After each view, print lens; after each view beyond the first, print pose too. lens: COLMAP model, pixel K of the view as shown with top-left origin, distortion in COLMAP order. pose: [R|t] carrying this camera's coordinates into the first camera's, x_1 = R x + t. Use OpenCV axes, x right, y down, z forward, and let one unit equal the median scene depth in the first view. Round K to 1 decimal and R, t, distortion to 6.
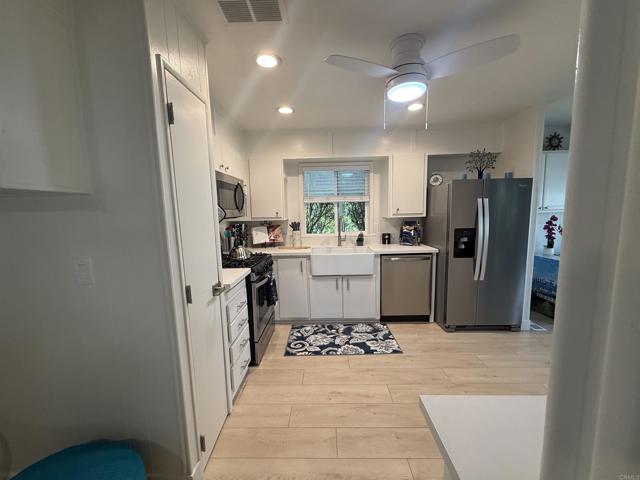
lens RADIAL K [[254.5, 0, 319.5], [0, 254.5, 237.8], [0, 0, 1]] dist [0.000448, 0.000337]
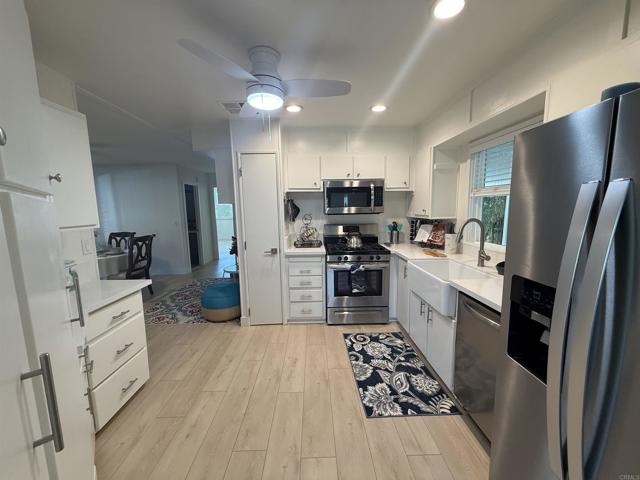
lens RADIAL K [[254.5, 0, 319.5], [0, 254.5, 237.8], [0, 0, 1]] dist [0.000448, 0.000337]
pose [[0.051307, 0.142237, -0.988502, 0.841453], [-0.105817, 0.985008, 0.136242, -0.101246], [0.993061, 0.097610, 0.065589, 0.695402]]
